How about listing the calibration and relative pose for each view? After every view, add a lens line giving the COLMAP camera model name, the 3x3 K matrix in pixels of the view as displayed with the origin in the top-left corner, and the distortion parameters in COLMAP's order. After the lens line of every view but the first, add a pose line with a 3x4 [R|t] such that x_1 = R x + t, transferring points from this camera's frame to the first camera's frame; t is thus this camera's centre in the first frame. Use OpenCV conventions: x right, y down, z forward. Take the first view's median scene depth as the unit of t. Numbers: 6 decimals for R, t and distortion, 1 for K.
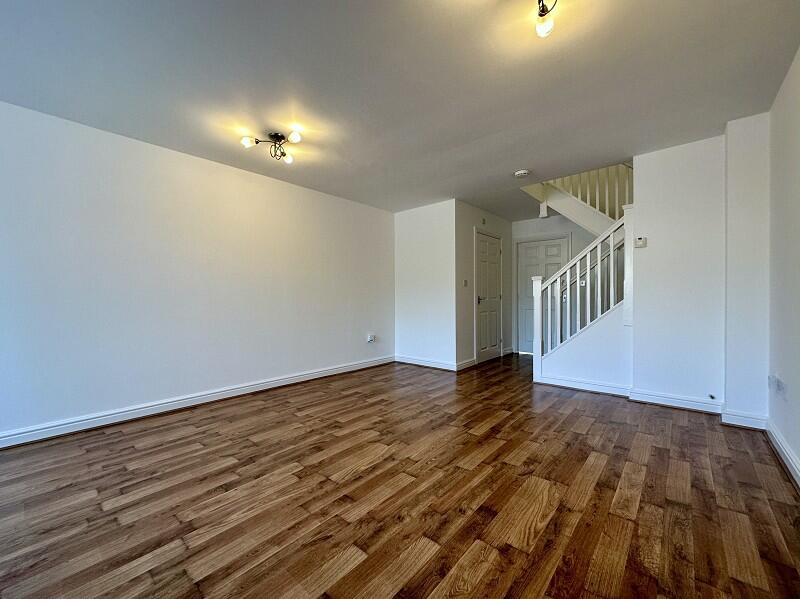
lens RADIAL K [[322.7, 0, 399.0], [0, 322.7, 299.0], [0, 0, 1]] dist [-0.003357, -0.000093]
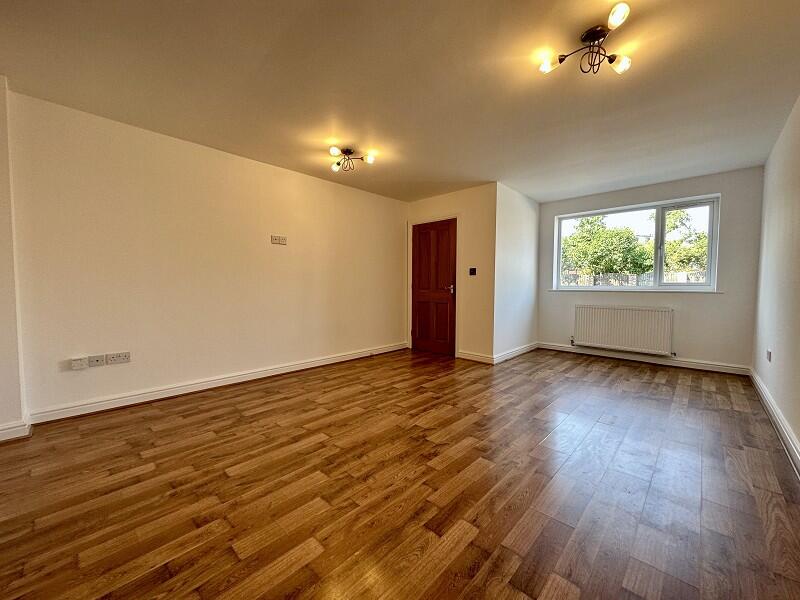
lens RADIAL K [[319.0, 0, 401.5], [0, 319.0, 300.8], [0, 0, 1]] dist [-0.003374, -0.000227]
pose [[-0.999215, 0.001452, 0.039597, -0.026738], [0.003663, 0.998434, 0.055827, -0.019482], [-0.039454, 0.055929, -0.997655, 1.956197]]
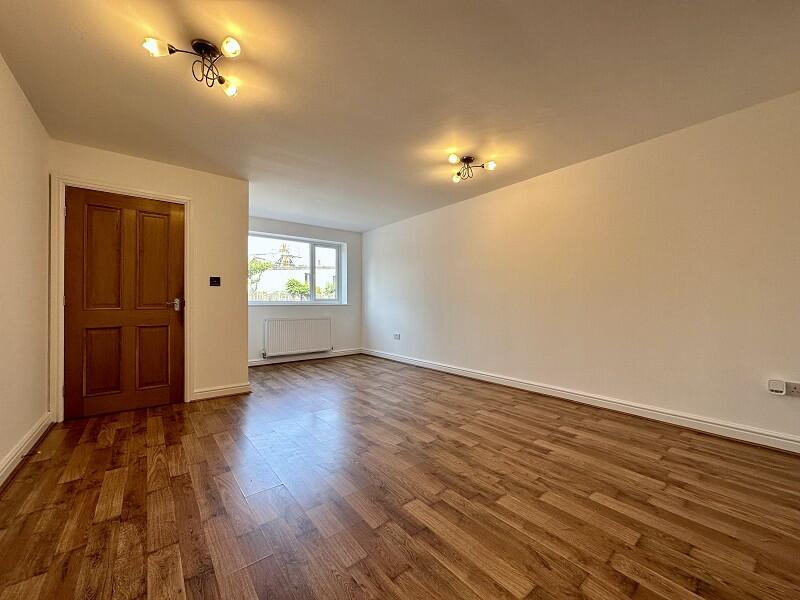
lens RADIAL K [[319.0, 0, 401.5], [0, 319.0, 300.8], [0, 0, 1]] dist [-0.003374, -0.000227]
pose [[-0.173905, -0.001083, -0.984762, 0.910057], [-0.000814, 0.999999, -0.000956, 0.004192], [0.984762, 0.000635, -0.173905, 1.137020]]
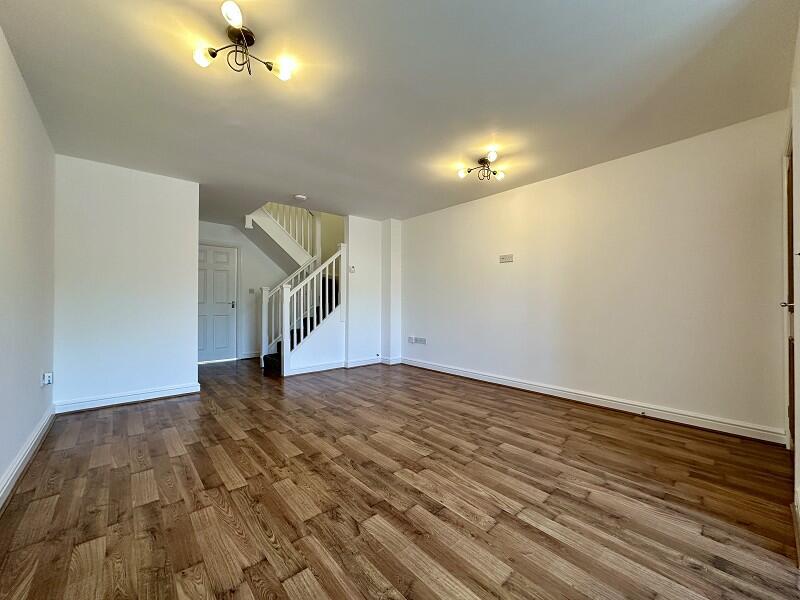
lens RADIAL K [[322.7, 0, 399.0], [0, 322.7, 299.5], [0, 0, 1]] dist [-0.003357, -0.000093]
pose [[0.131996, 0.016514, 0.991113, -1.093554], [0.004601, 0.999840, -0.017272, 0.010906], [-0.991240, 0.006840, 0.131899, 0.740161]]
